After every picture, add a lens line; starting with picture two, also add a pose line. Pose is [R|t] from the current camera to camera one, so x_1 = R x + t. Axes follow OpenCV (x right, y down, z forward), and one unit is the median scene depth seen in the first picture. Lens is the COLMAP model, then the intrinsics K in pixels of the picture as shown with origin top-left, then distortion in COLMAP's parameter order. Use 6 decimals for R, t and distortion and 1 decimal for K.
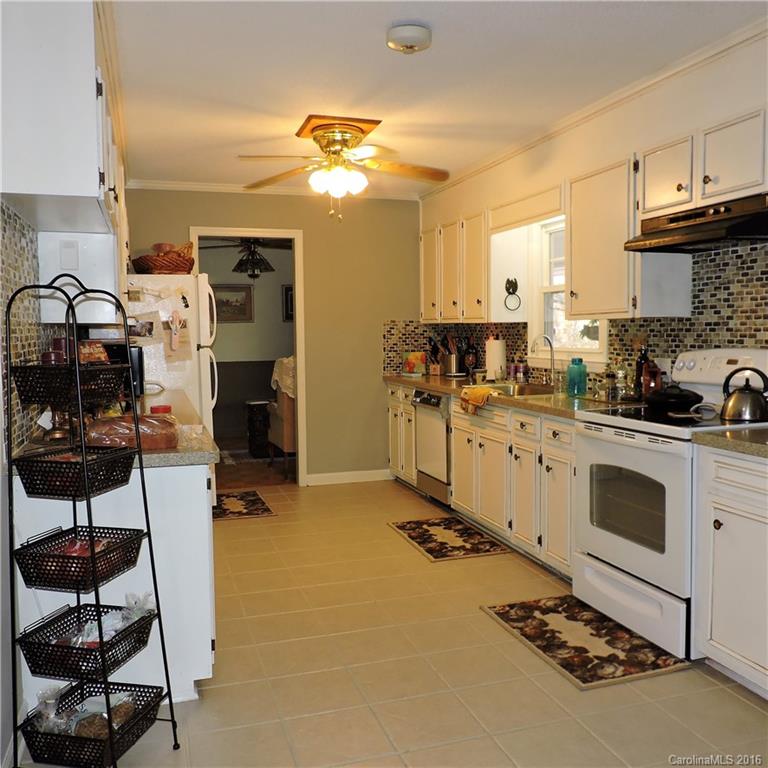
lens RADIAL K [[736.4, 0, 384.0], [0, 736.4, 384.0], [0, 0, 1]] dist [0.008491, 0.014345]
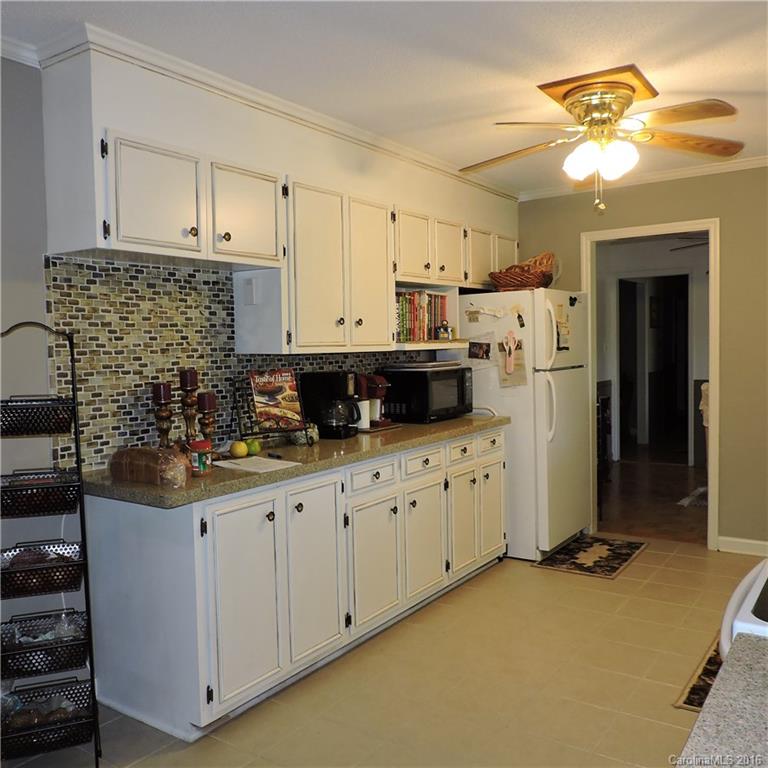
lens RADIAL K [[737.4, 0, 384.0], [0, 737.4, 384.0], [0, 0, 1]] dist [-0.013775, -0.032253]
pose [[0.618774, 0.037689, -0.784664, 0.531959], [-0.038470, 0.999104, 0.017652, -0.068097], [0.784626, 0.019263, 0.619670, 0.487186]]
